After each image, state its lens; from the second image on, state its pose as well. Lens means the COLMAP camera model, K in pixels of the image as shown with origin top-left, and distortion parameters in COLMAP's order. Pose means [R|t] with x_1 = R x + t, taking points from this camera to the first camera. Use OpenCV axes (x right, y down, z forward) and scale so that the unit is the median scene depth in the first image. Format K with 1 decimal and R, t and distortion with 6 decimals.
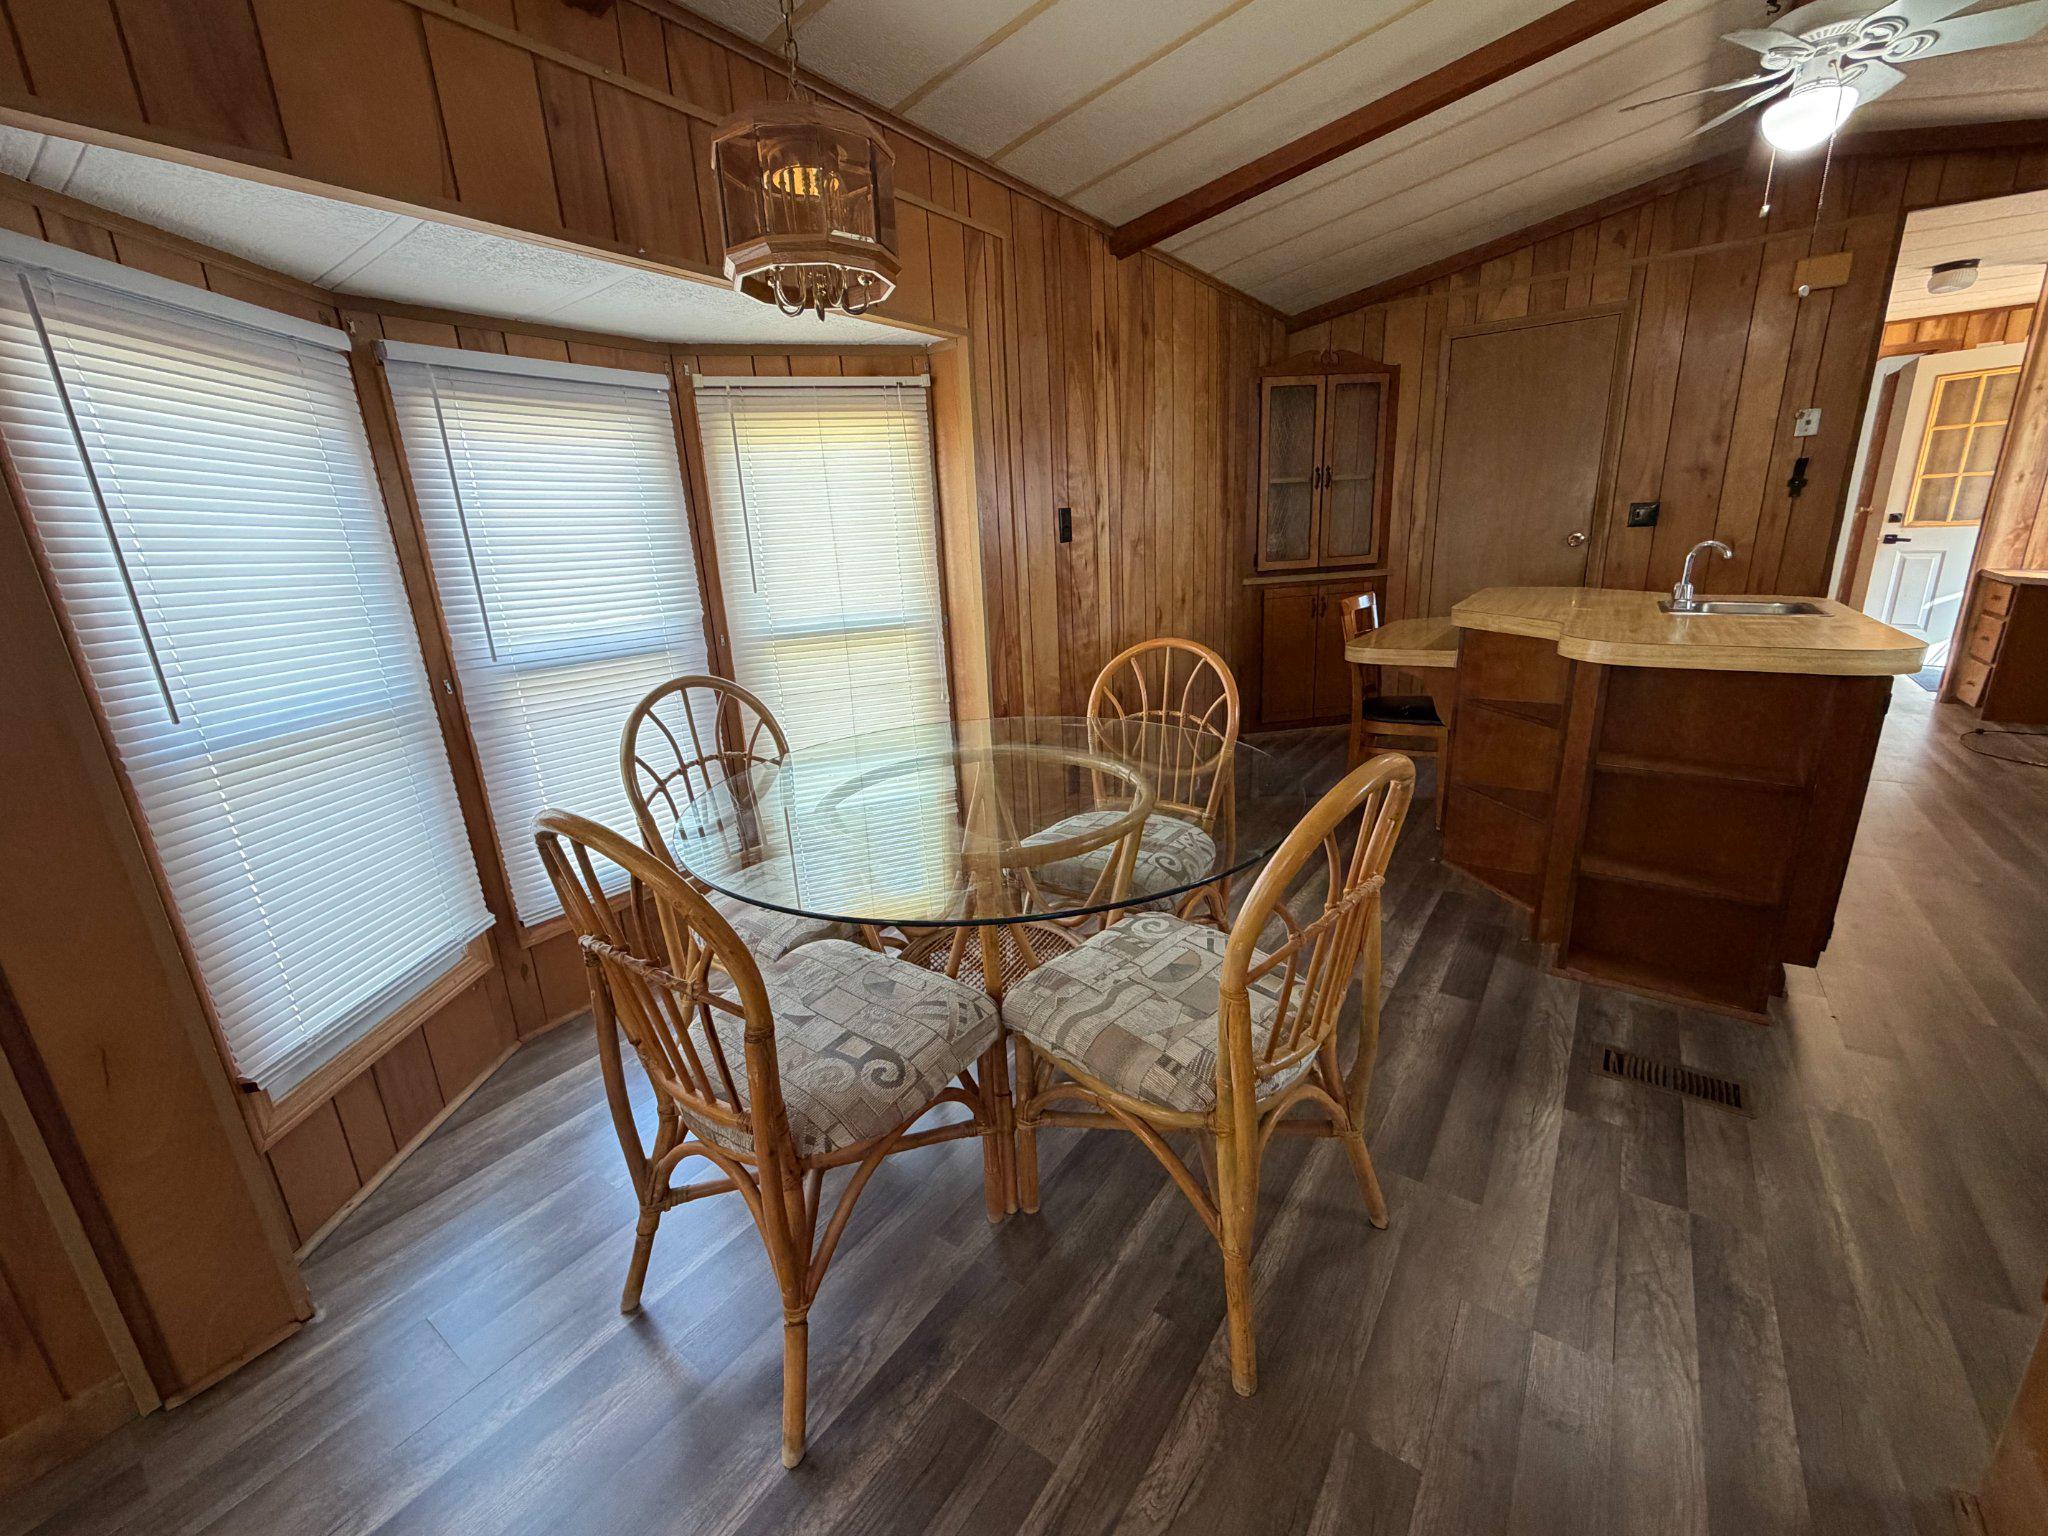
lens RADIAL K [[830.2, 0, 1024.0], [0, 830.2, 768.0], [0, 0, 1]] dist [0.000169, -0.000383]
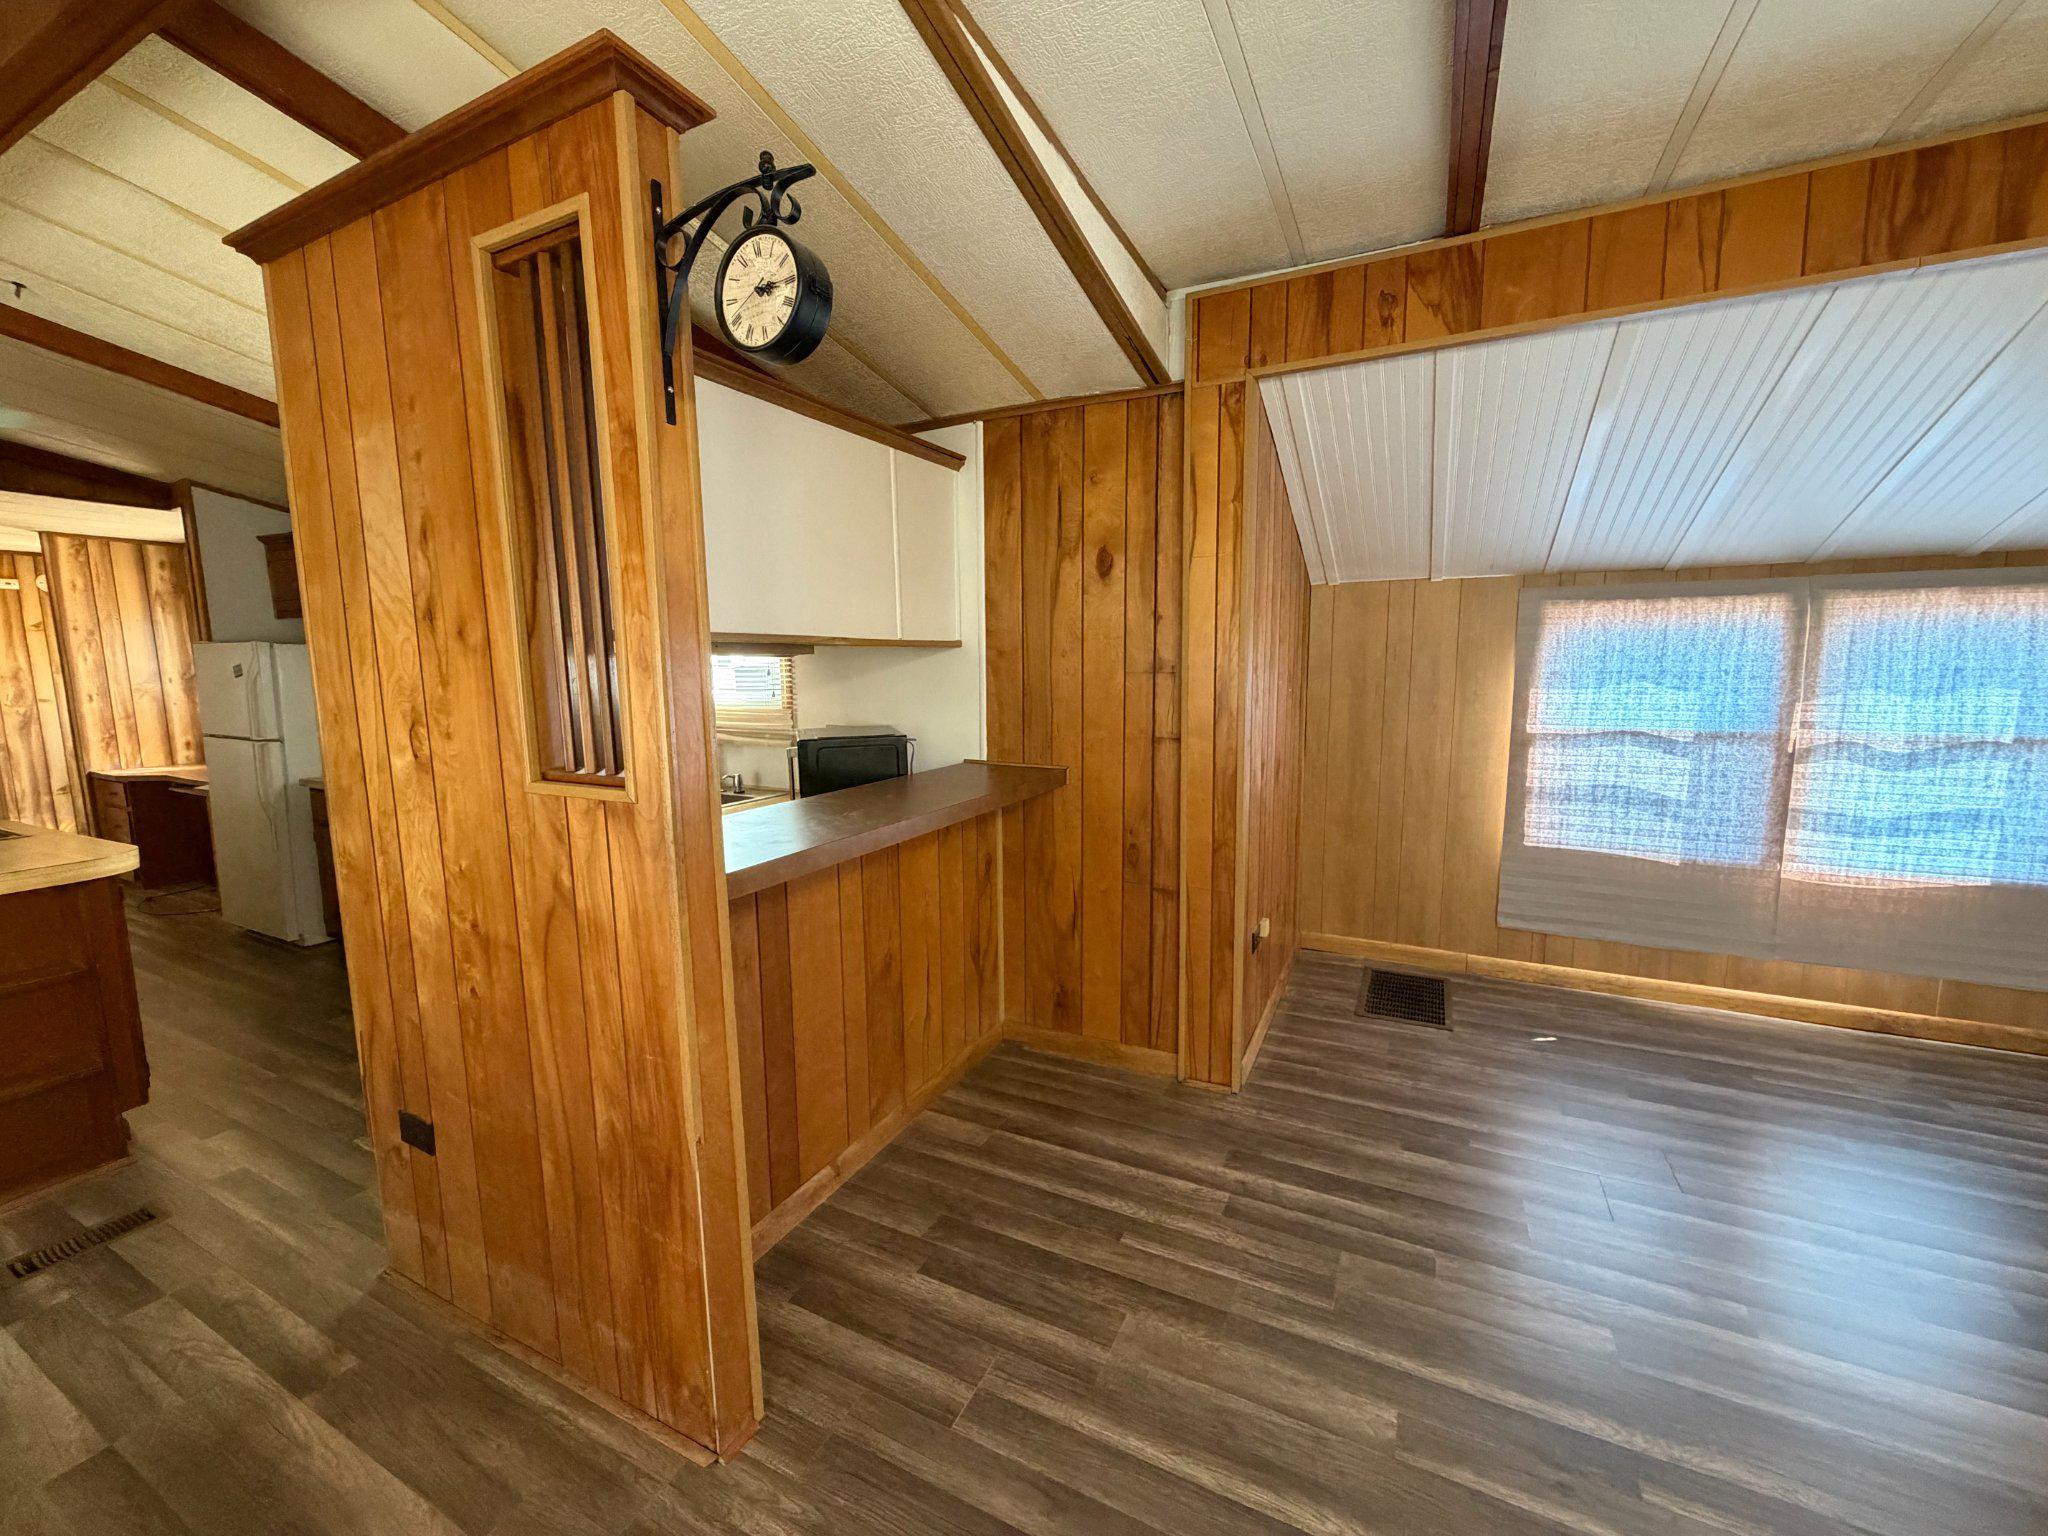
lens RADIAL K [[816.5, 0, 1016.6], [0, 816.5, 767.6], [0, 0, 1]] dist [0.000111, -0.000235]
pose [[-0.149408, -0.081864, 0.985381, -0.304736], [0.289142, 0.949388, 0.122714, -0.009415], [-0.945555, 0.303250, -0.118176, -0.182170]]
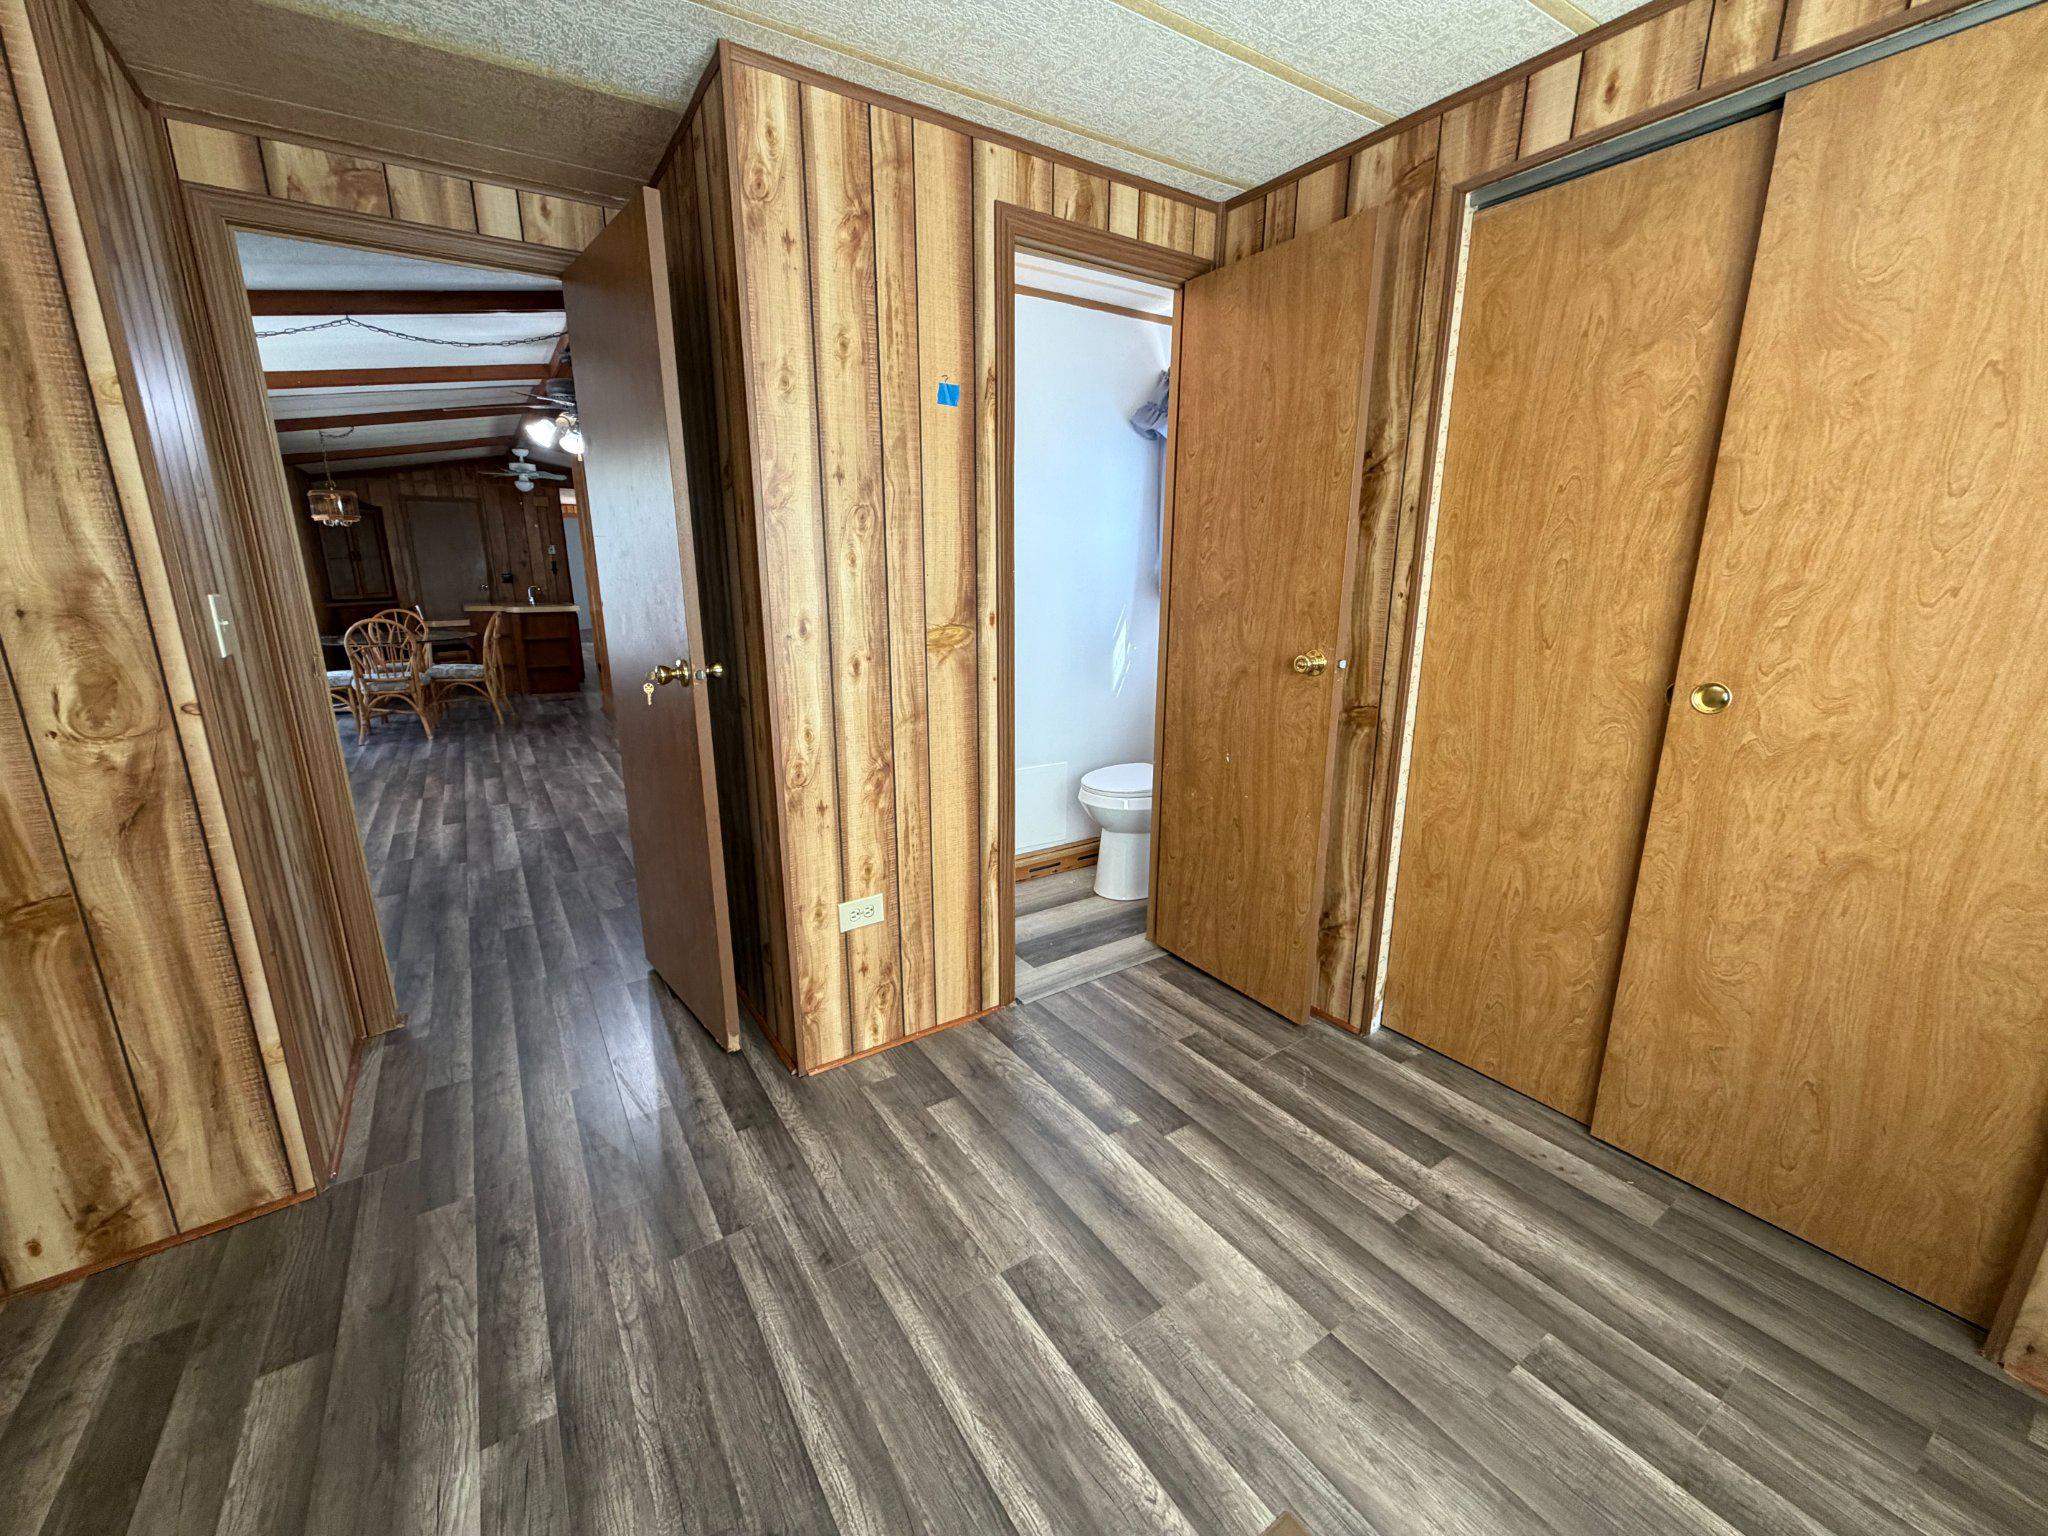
lens RADIAL K [[802.1, 0, 1028.0], [0, 802.1, 778.8], [0, 0, 1]] dist [-0.001336, -0.000101]
pose [[0.350727, -0.189663, 0.917071, -1.595173], [0.237193, 0.965336, 0.108933, 0.598995], [-0.905942, 0.179317, 0.383556, -1.919639]]
